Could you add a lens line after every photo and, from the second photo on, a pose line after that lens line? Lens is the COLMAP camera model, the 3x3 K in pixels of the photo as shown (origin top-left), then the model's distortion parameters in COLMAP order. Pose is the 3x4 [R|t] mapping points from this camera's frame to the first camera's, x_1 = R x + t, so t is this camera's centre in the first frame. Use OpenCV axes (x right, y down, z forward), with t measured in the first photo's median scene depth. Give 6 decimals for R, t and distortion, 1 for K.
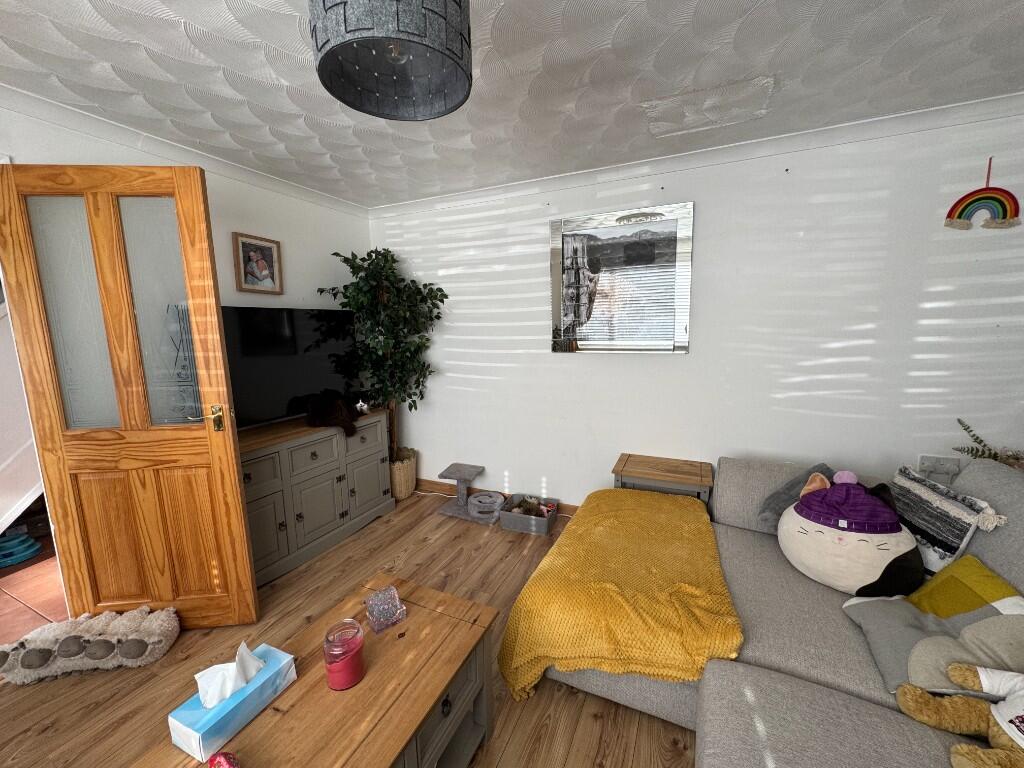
lens RADIAL K [[408.6, 0, 511.0], [0, 408.6, 384.8], [0, 0, 1]] dist [-0.002429, 0.000095]
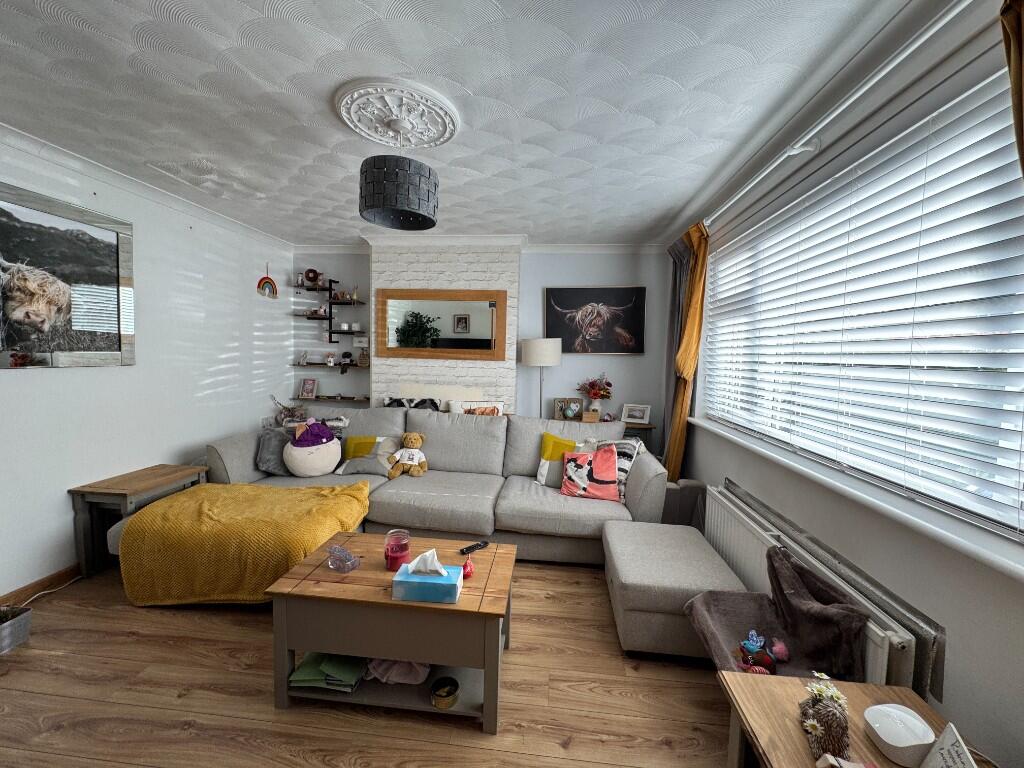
lens RADIAL K [[408.6, 0, 511.1], [0, 408.6, 382.6], [0, 0, 1]] dist [-0.002429, 0.000095]
pose [[-0.325616, -0.060252, 0.943580, -1.007218], [0.110158, 0.988754, 0.101150, -0.037984], [-0.939063, 0.136879, -0.315317, 0.513016]]
